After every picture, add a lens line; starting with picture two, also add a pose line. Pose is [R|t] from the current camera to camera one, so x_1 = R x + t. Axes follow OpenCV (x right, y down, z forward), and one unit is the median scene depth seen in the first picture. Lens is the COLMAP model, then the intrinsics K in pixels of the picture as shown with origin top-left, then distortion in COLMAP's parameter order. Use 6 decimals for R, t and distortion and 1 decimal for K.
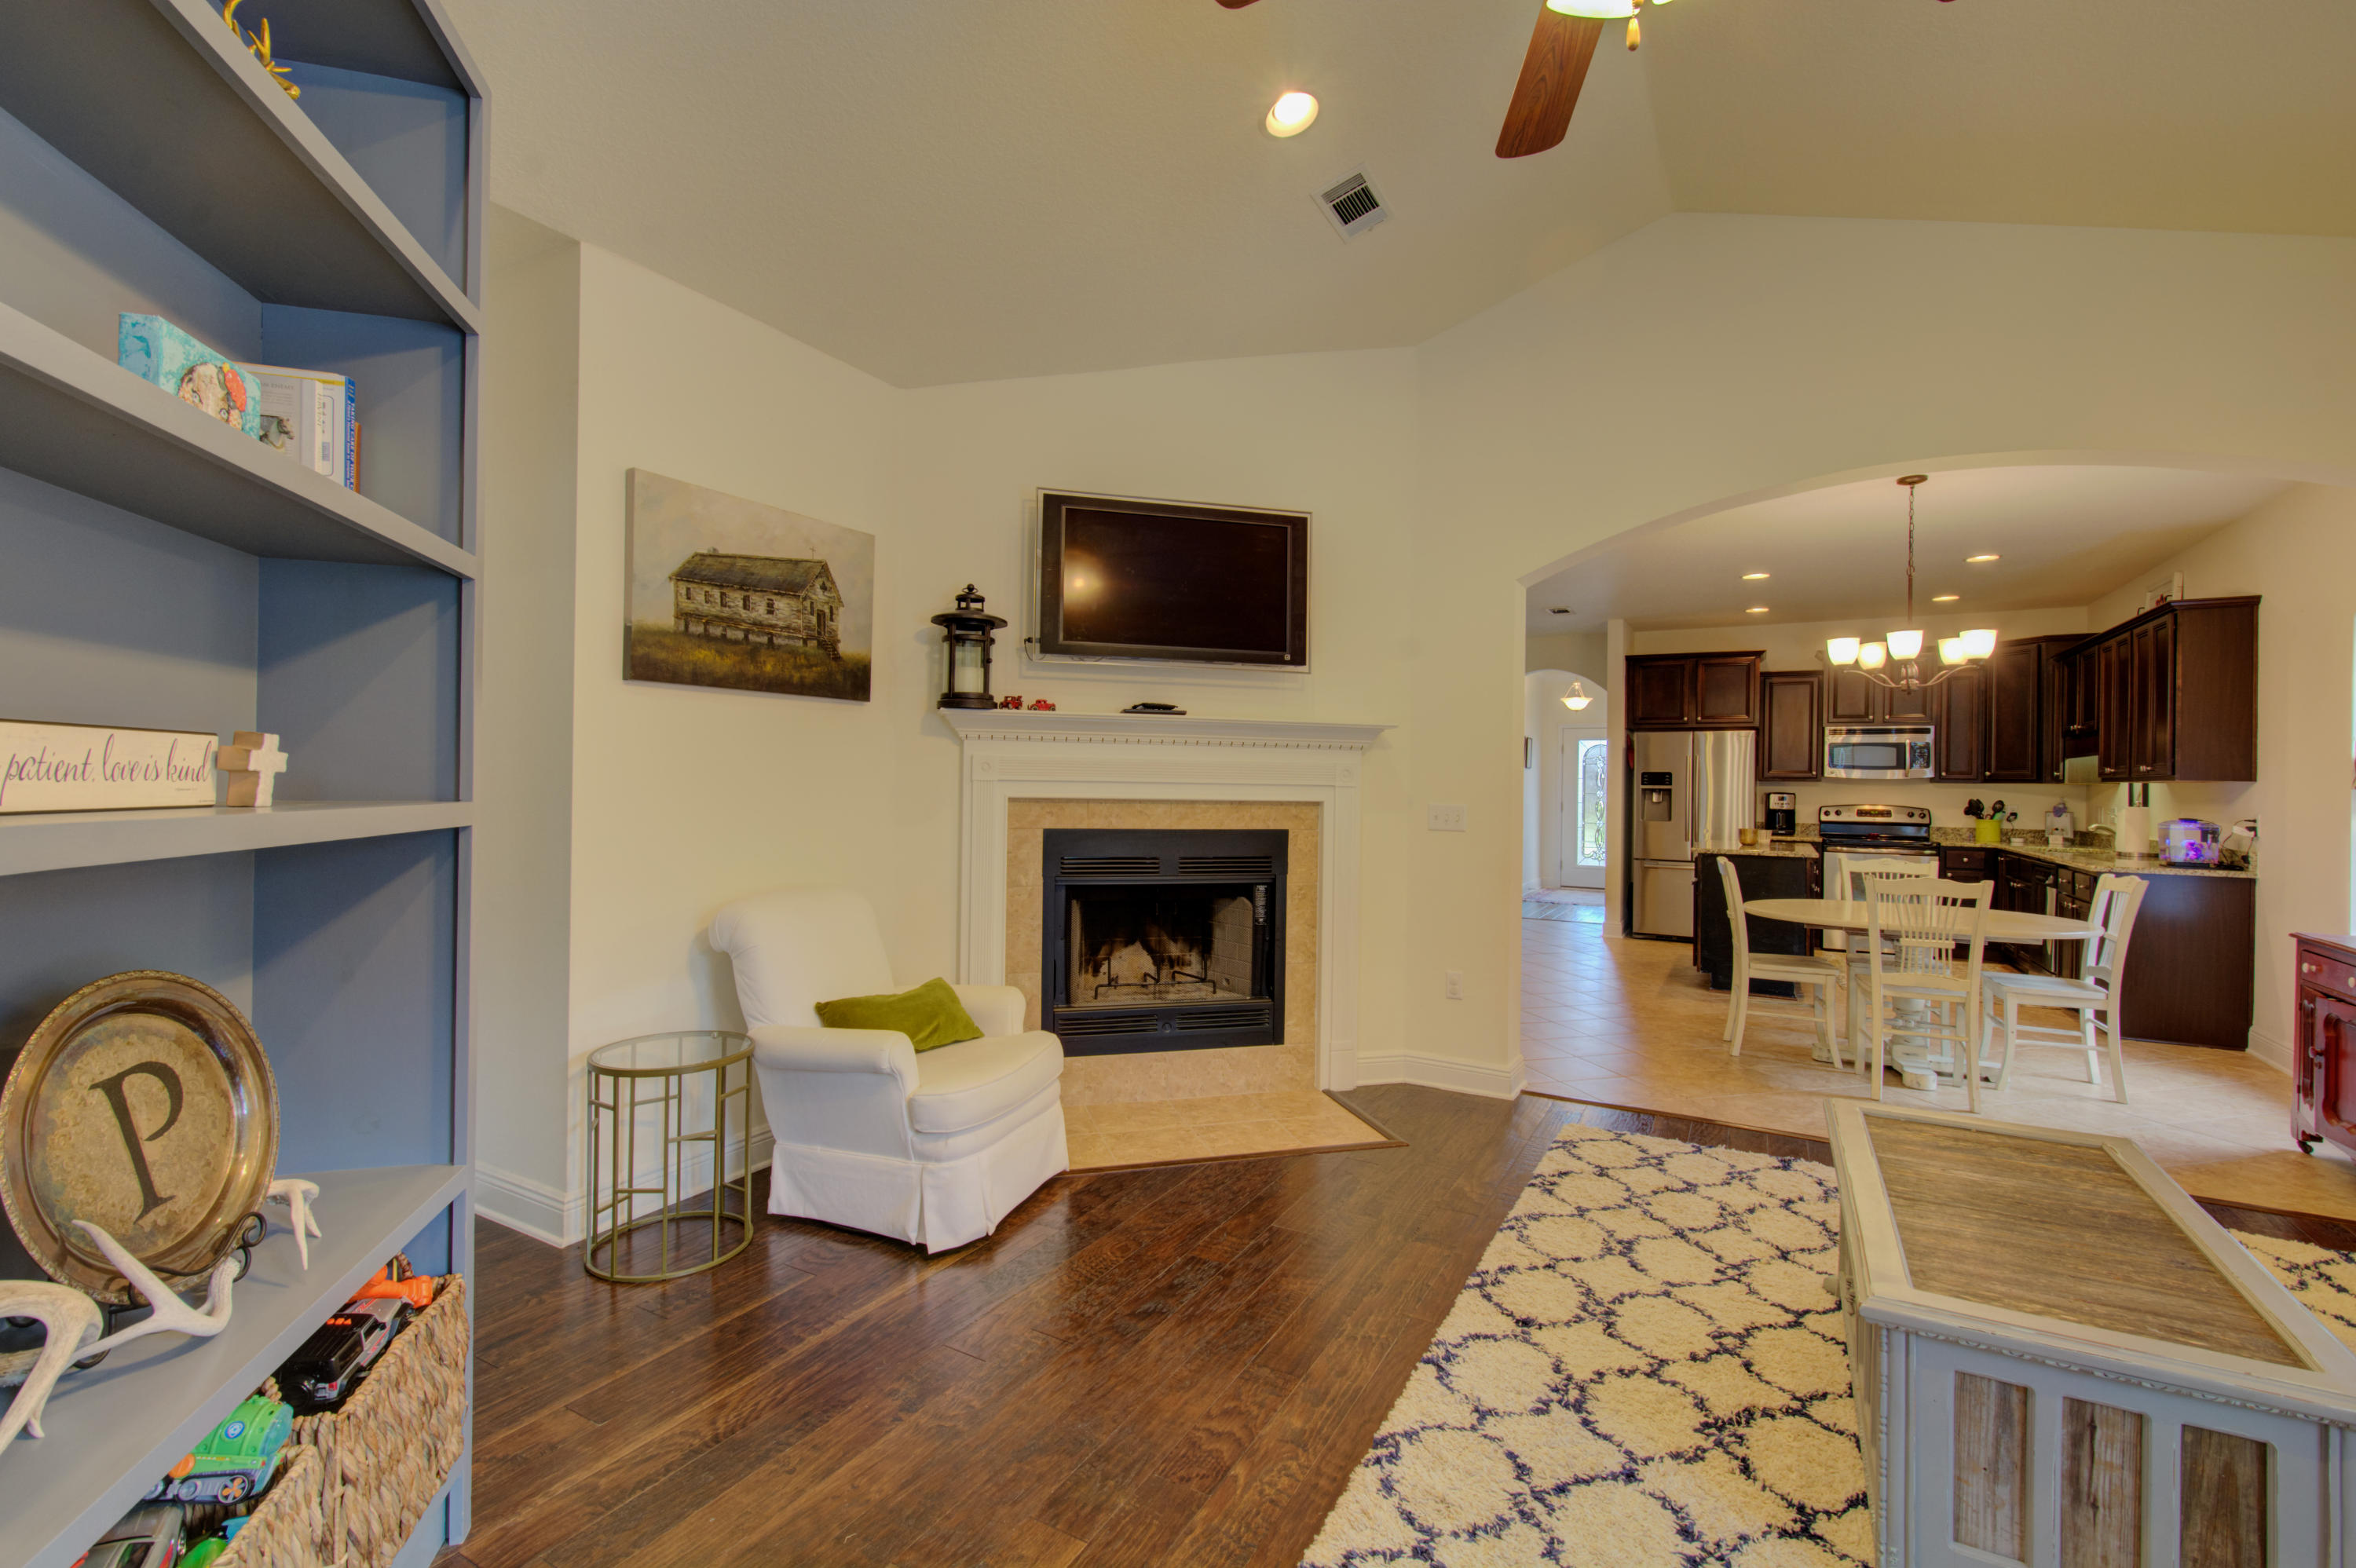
lens RADIAL K [[1022.6, 0, 1186.0], [0, 1022.6, 779.6], [0, 0, 1]] dist [0.002341, -0.001873]
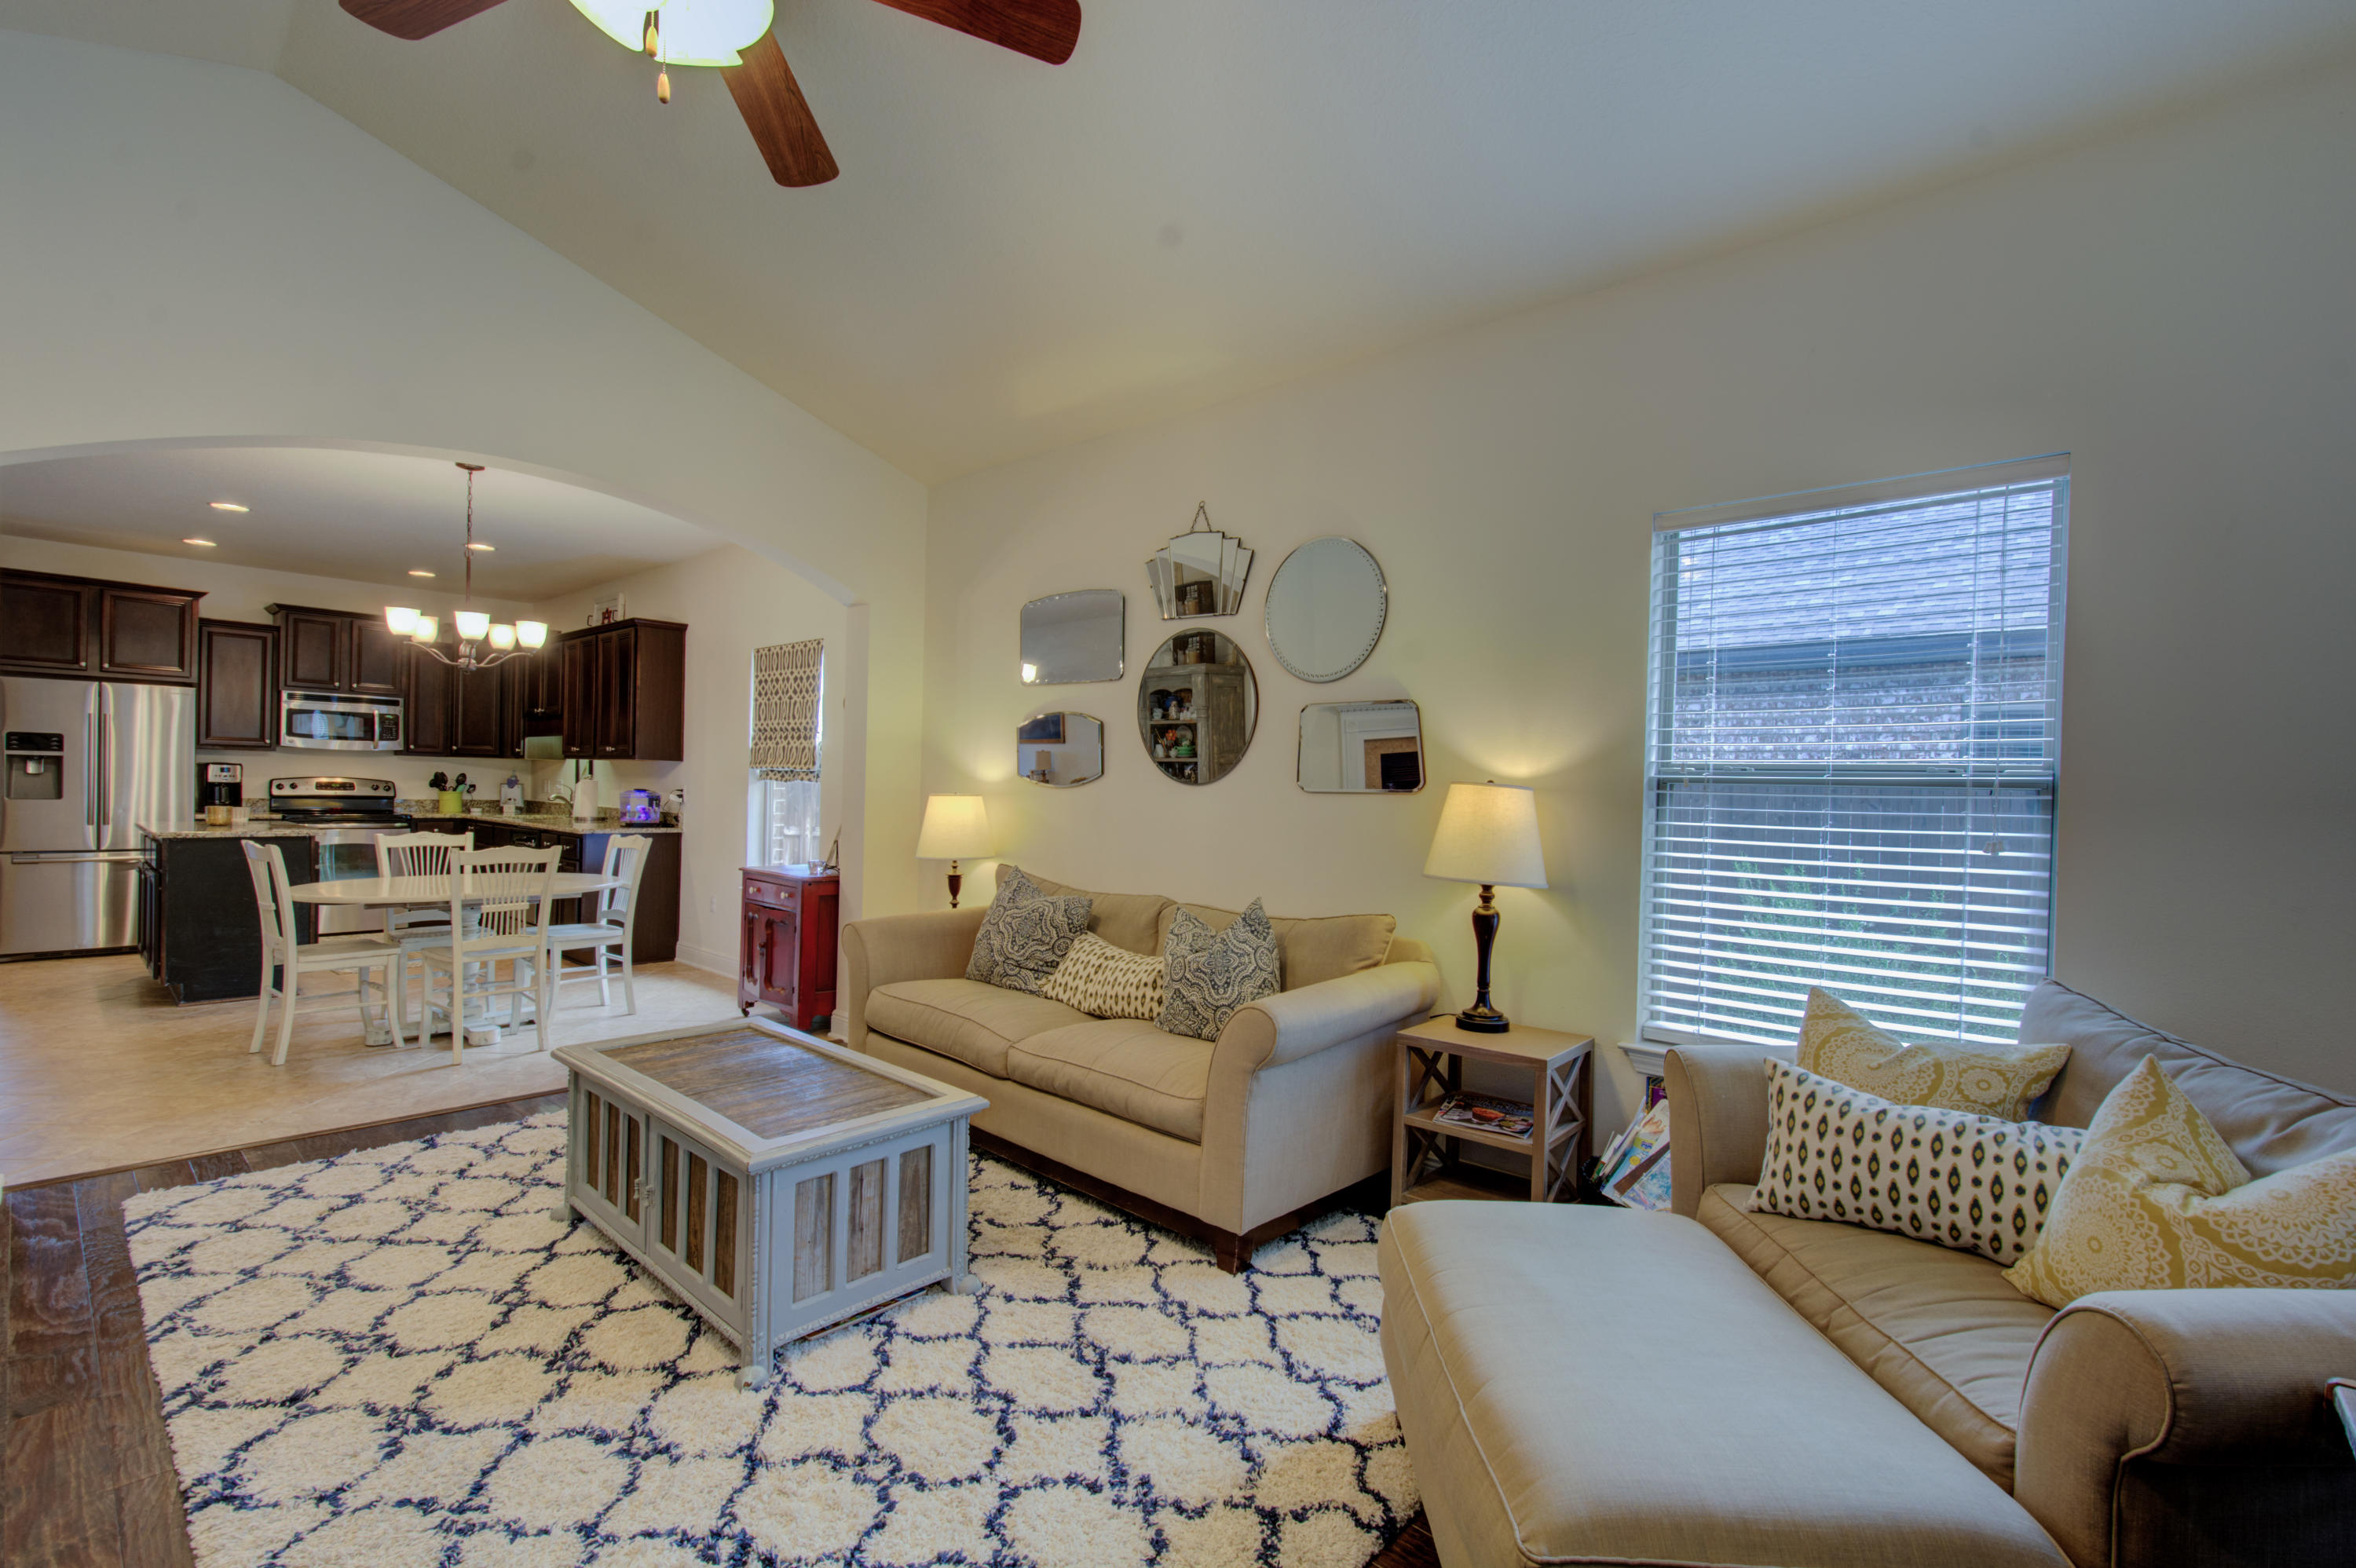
lens RADIAL K [[1030.7, 0, 1192.7], [0, 1030.7, 801.4], [0, 0, 1]] dist [0.001921, -0.003917]
pose [[0.206194, -0.022790, 0.978246, -0.192457], [-0.026920, 0.999218, 0.028953, -0.003745], [-0.978141, -0.032305, 0.205420, 0.066966]]
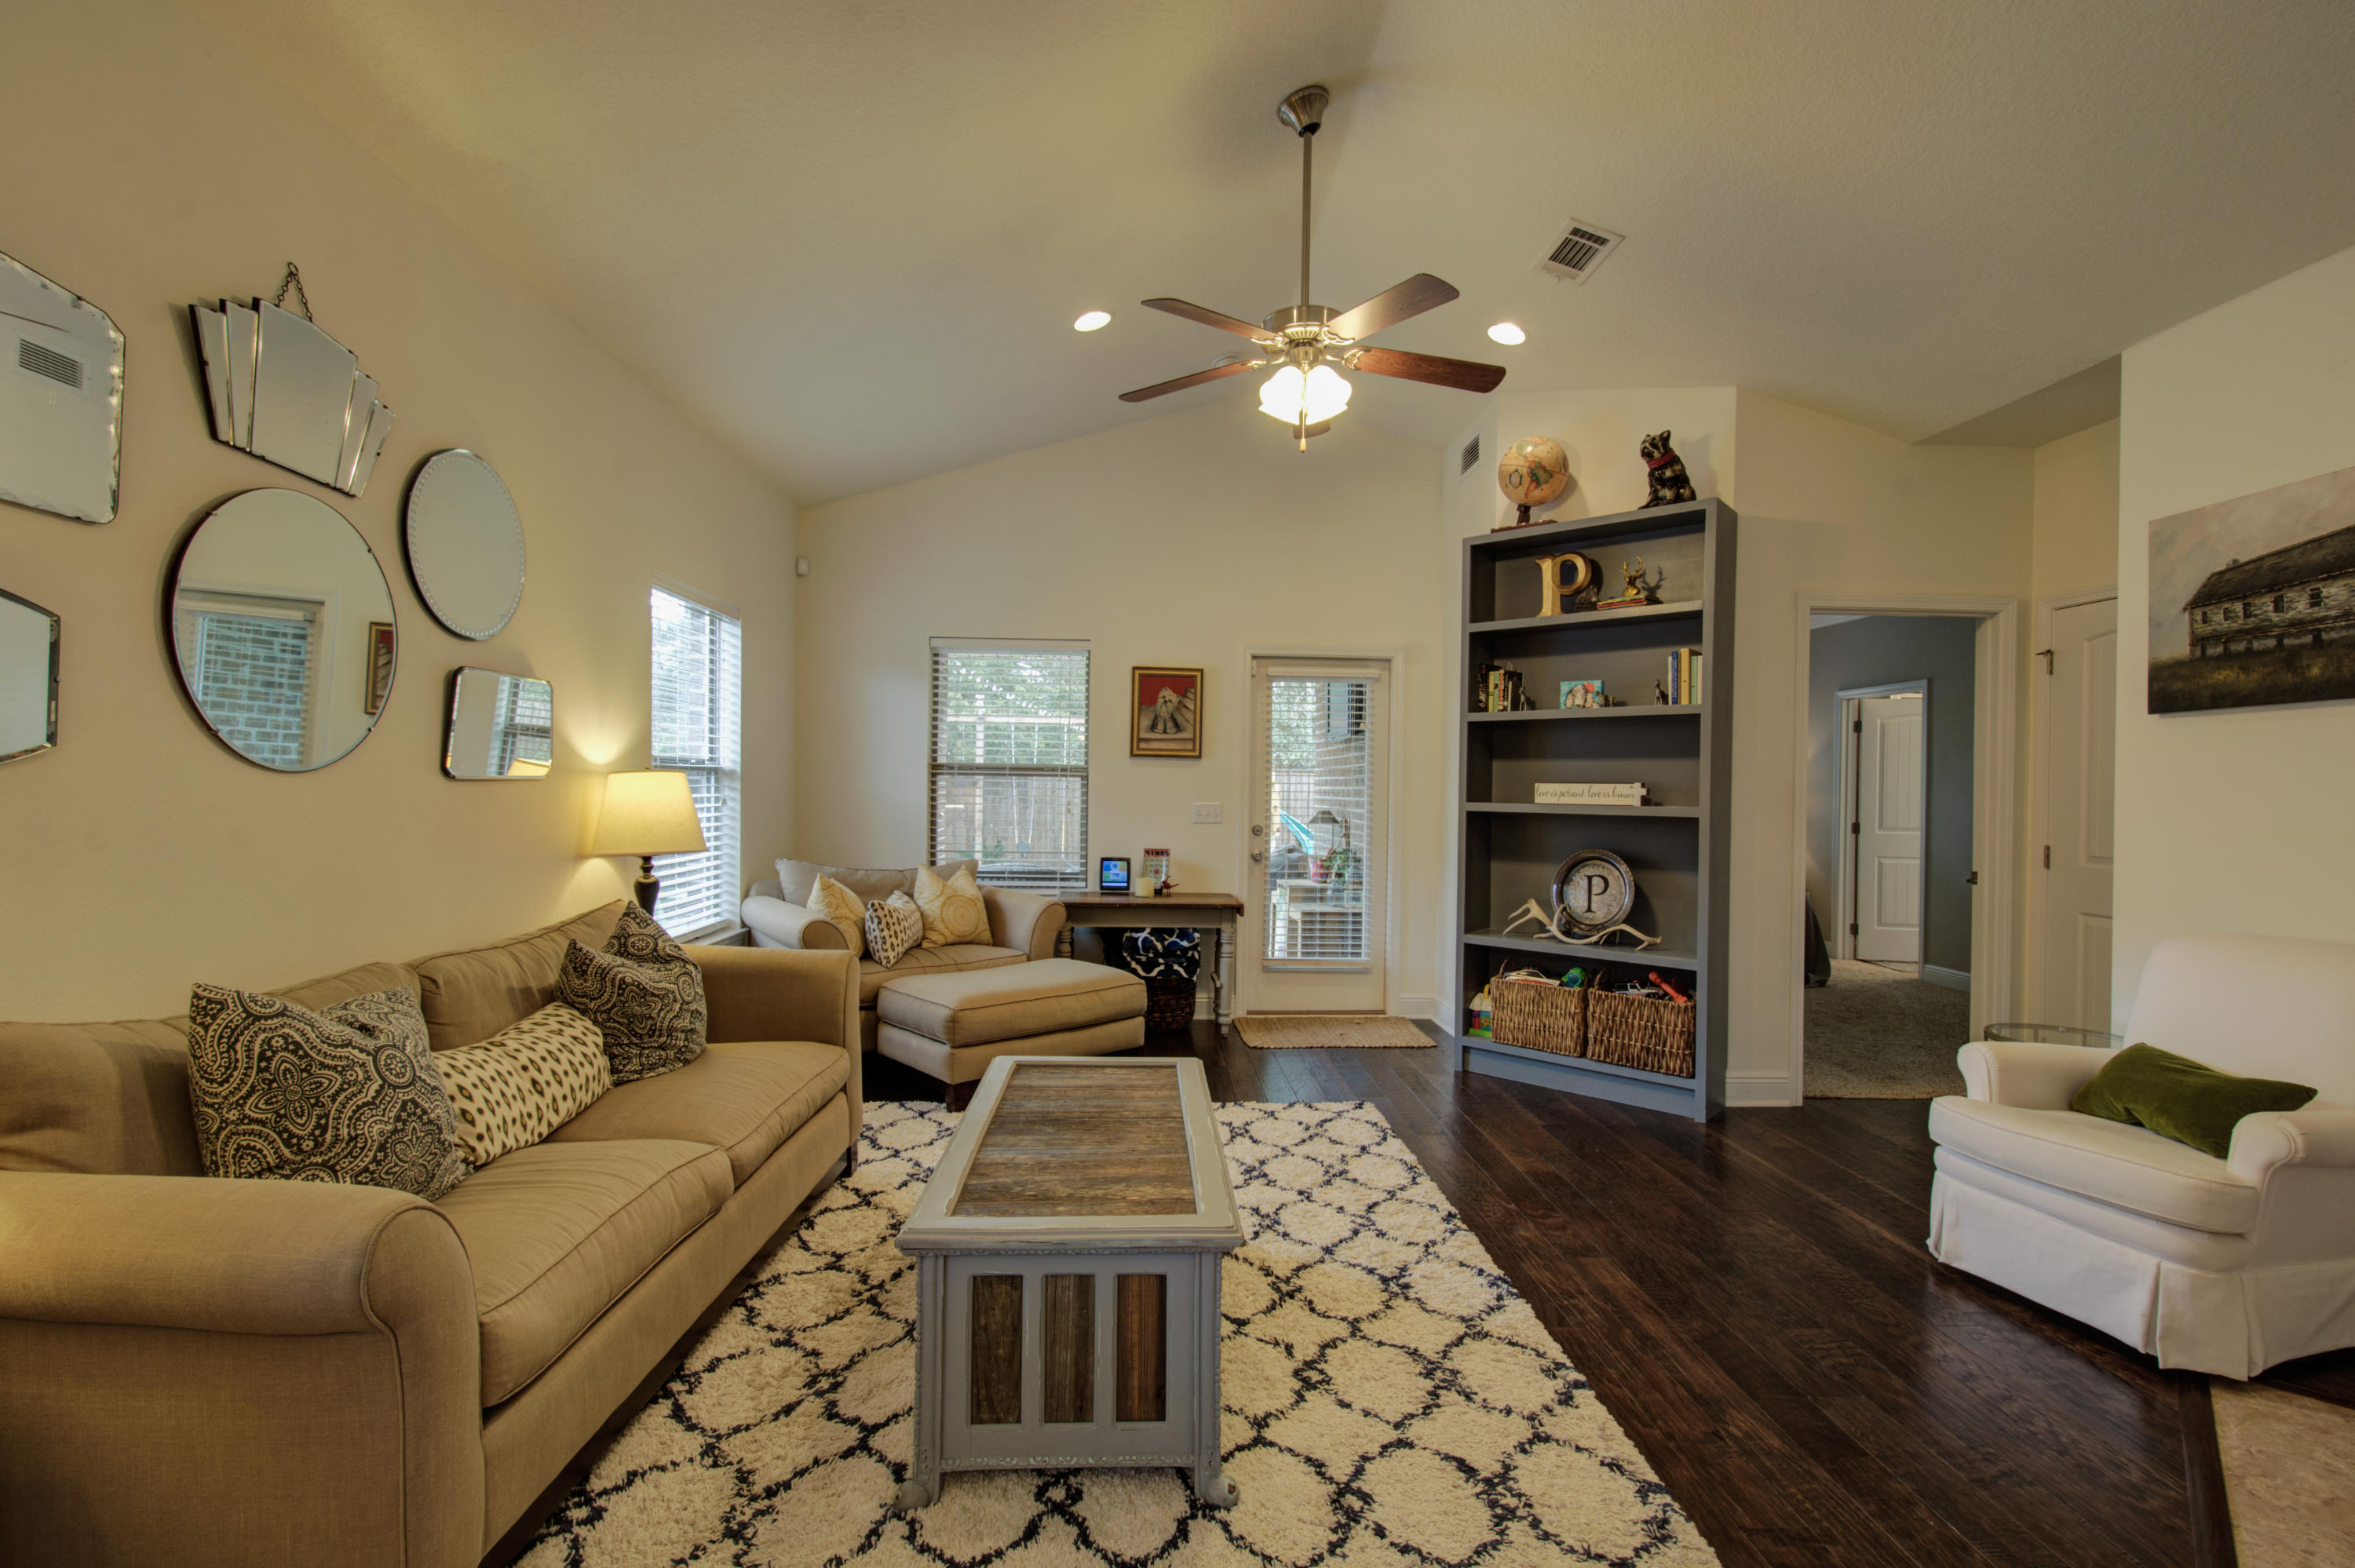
lens RADIAL K [[1028.7, 0, 1191.4], [0, 1028.7, 798.3], [0, 0, 1]] dist [0.003217, -0.000936]
pose [[-0.842562, -0.021632, -0.538165, 0.639874], [-0.024042, 0.999708, -0.002544, 0.013628], [0.538063, 0.010795, -0.842836, 0.967995]]
